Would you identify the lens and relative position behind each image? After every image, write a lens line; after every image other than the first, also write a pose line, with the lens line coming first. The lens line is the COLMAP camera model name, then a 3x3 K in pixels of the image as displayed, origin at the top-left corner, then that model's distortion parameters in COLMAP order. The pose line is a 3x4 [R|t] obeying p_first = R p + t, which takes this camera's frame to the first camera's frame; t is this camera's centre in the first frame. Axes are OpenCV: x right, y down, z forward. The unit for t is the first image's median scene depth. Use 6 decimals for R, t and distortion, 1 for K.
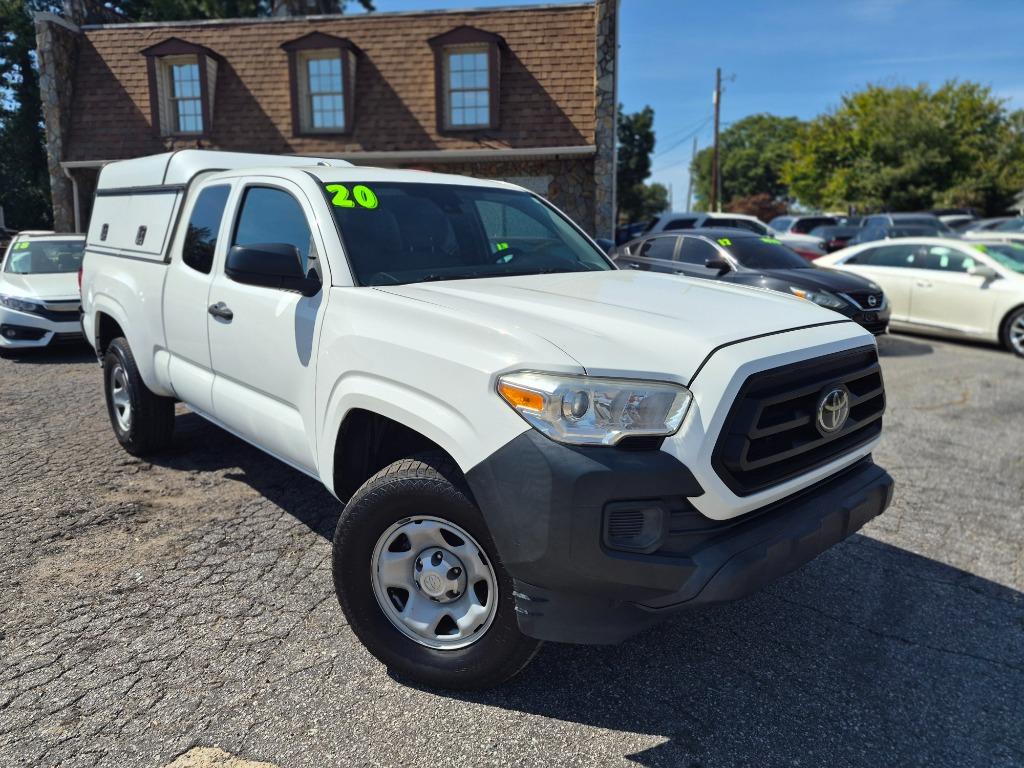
lens RADIAL K [[717.0, 0, 503.5], [0, 717.0, 372.5], [0, 0, 1]] dist [0.050357, -0.053589]
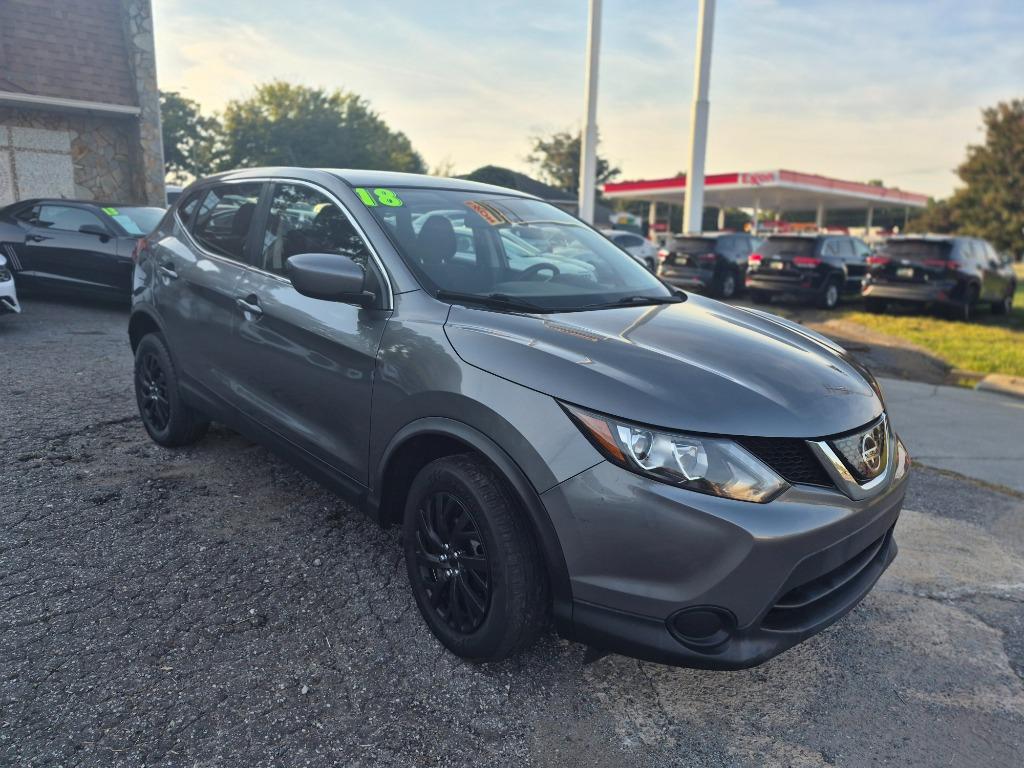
lens RADIAL K [[724.2, 0, 502.7], [0, 724.2, 383.3], [0, 0, 1]] dist [0.010562, -0.006400]
pose [[0.697917, -0.107542, 0.708058, -0.364402], [0.077413, 0.994197, 0.074698, 0.009575], [-0.711982, 0.002680, 0.702192, 0.008092]]
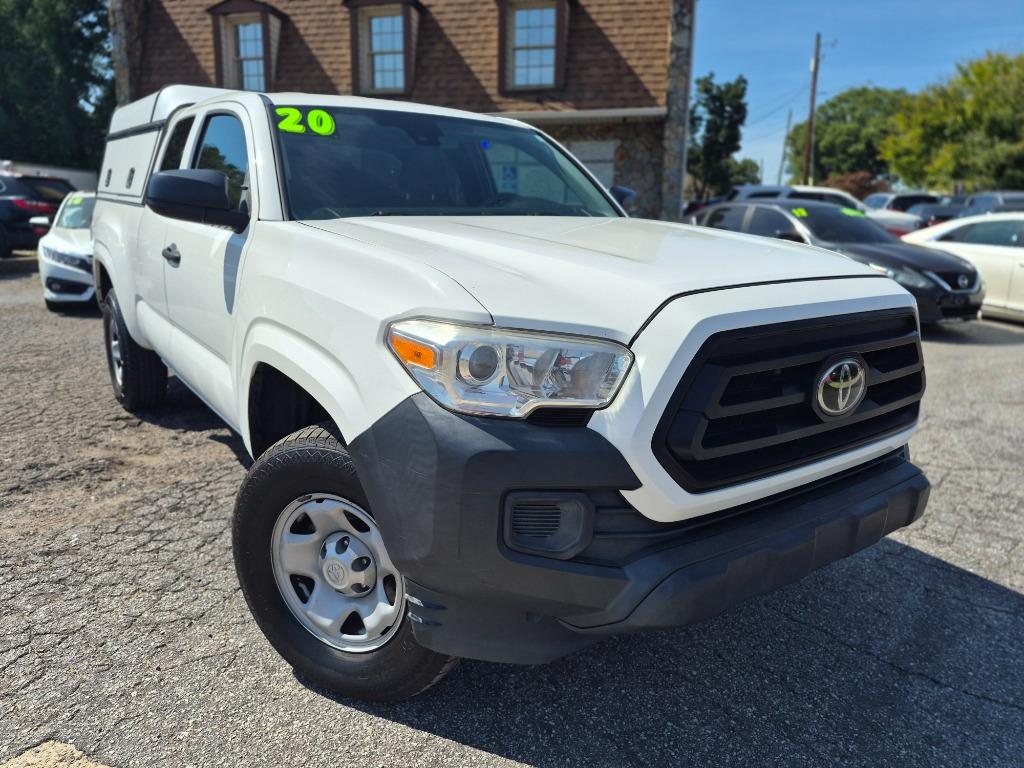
lens RADIAL K [[724.2, 0, 502.7], [0, 724.2, 383.3], [0, 0, 1]] dist [0.010562, -0.006400]
pose [[0.993857, 0.044733, -0.101225, 0.041740], [-0.040029, 0.998043, 0.048040, 0.005875], [0.103176, -0.043693, 0.993703, 0.047519]]
